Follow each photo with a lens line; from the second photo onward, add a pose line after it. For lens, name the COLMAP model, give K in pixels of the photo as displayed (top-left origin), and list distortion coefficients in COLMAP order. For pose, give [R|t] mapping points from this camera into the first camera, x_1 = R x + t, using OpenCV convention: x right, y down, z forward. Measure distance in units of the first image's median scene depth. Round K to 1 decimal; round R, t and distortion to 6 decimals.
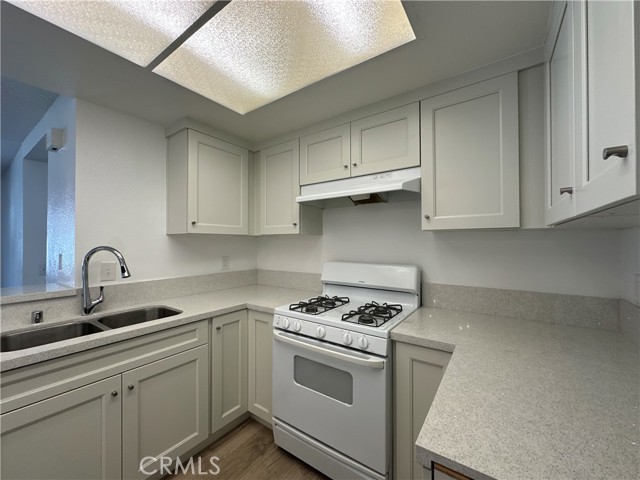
lens RADIAL K [[257.7, 0, 317.2], [0, 257.7, 238.8], [0, 0, 1]] dist [-0.004576, 0.001362]
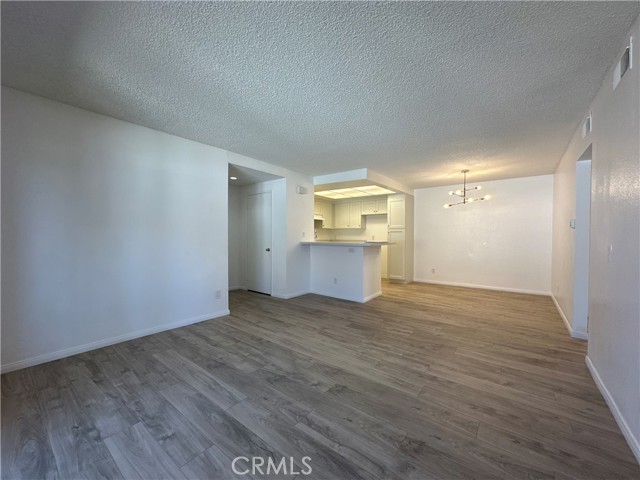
lens RADIAL K [[257.7, 0, 320.1], [0, 257.7, 241.5], [0, 0, 1]] dist [-0.004576, 0.001362]
pose [[0.041539, -0.015741, 0.999013, -4.426430], [-0.020861, 0.999644, 0.016618, 0.138688], [-0.998919, -0.021531, 0.041195, 0.795742]]
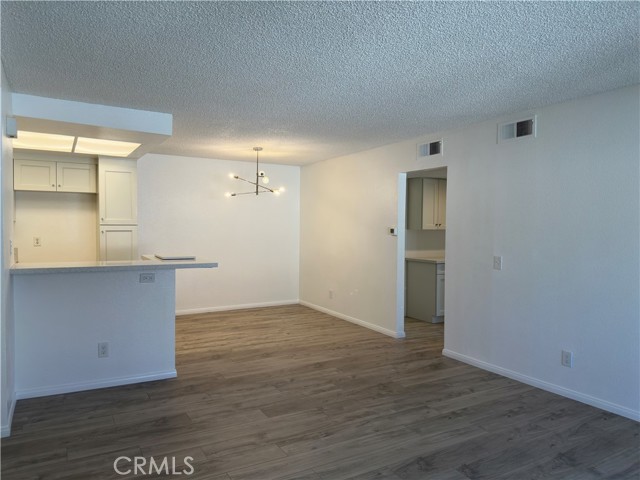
lens RADIAL K [[449.9, 0, 317.0], [0, 449.9, 230.8], [0, 0, 1]] dist [0.058559, -0.079401]
pose [[-0.907471, -0.011930, 0.419946, -3.351184], [-0.013331, 0.999911, -0.000402, 0.005359], [-0.419904, -0.005963, -0.907549, 2.502443]]
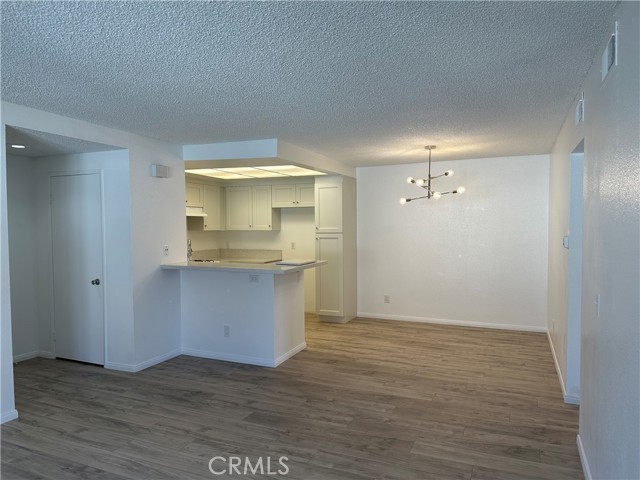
lens RADIAL K [[449.9, 0, 317.6], [0, 449.9, 245.4], [0, 0, 1]] dist [0.058559, -0.079401]
pose [[-0.205316, -0.038389, 0.977943, -4.490740], [-0.010261, 0.999260, 0.037071, -0.062895], [-0.978642, -0.002424, -0.205558, 0.755111]]
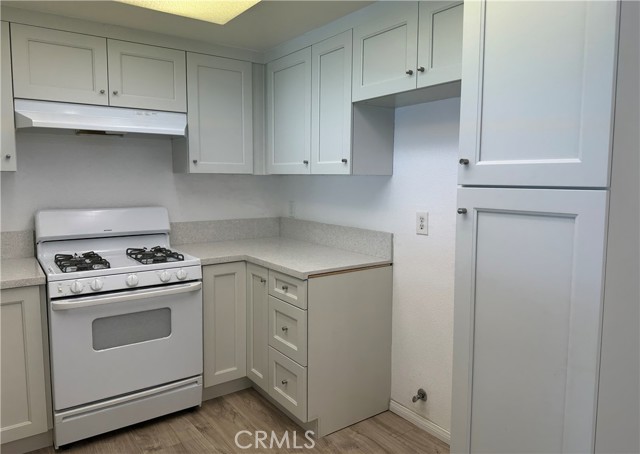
lens RADIAL K [[447.8, 0, 323.8], [0, 447.8, 216.2], [0, 0, 1]] dist [0.026324, -0.040401]
pose [[0.314219, -0.080634, 0.945920, -1.191097], [-0.022960, 0.995450, 0.092483, -0.037851], [-0.949073, -0.050779, 0.310938, -0.151274]]
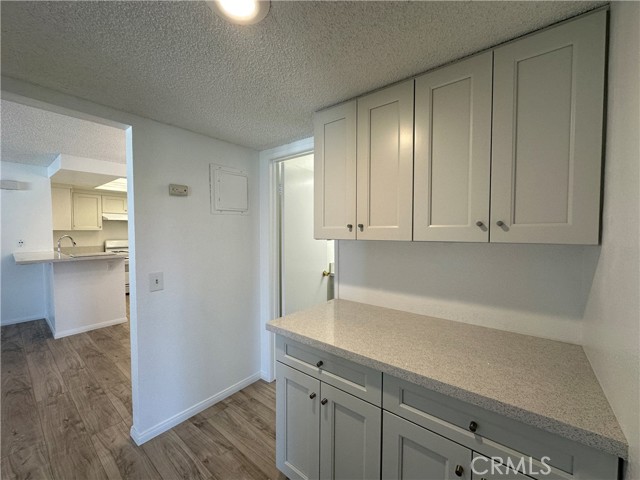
lens RADIAL K [[257.7, 0, 321.4], [0, 257.7, 241.9], [0, 0, 1]] dist [-0.004576, 0.001362]
pose [[0.051376, -0.037019, 0.997993, -3.481509], [-0.020182, 0.999070, 0.038098, -0.062113], [-0.998475, -0.022099, 0.050581, -1.909652]]
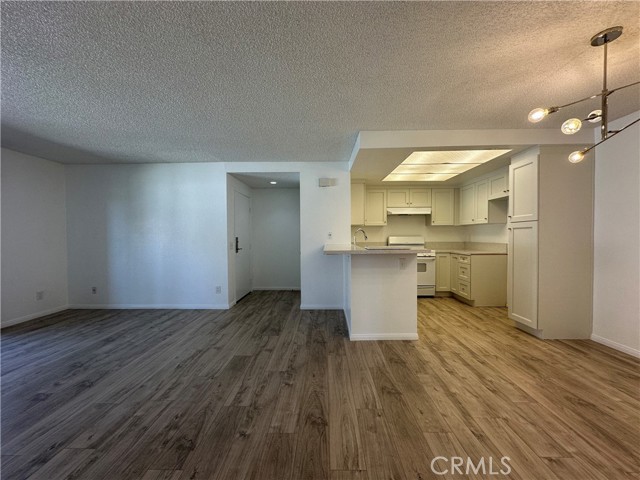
lens RADIAL K [[257.7, 0, 319.2], [0, 257.7, 241.4], [0, 0, 1]] dist [-0.004576, 0.001362]
pose [[0.826982, -0.012900, 0.562080, -2.741741], [-0.007123, 0.999416, 0.033417, 0.075890], [-0.562183, -0.031639, 0.826407, -1.023597]]
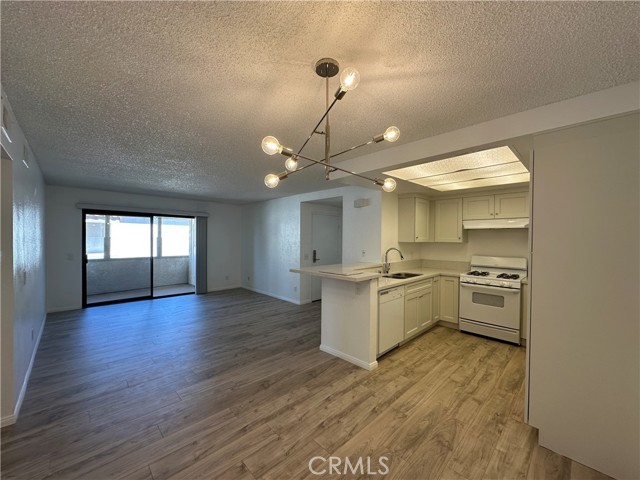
lens RADIAL K [[257.7, 0, 318.4], [0, 257.7, 240.6], [0, 0, 1]] dist [-0.004576, 0.001362]
pose [[0.983190, 0.013692, -0.182072, -1.107289], [-0.009211, 0.999634, 0.025432, -0.102958], [0.182353, -0.023328, 0.982956, -1.721907]]
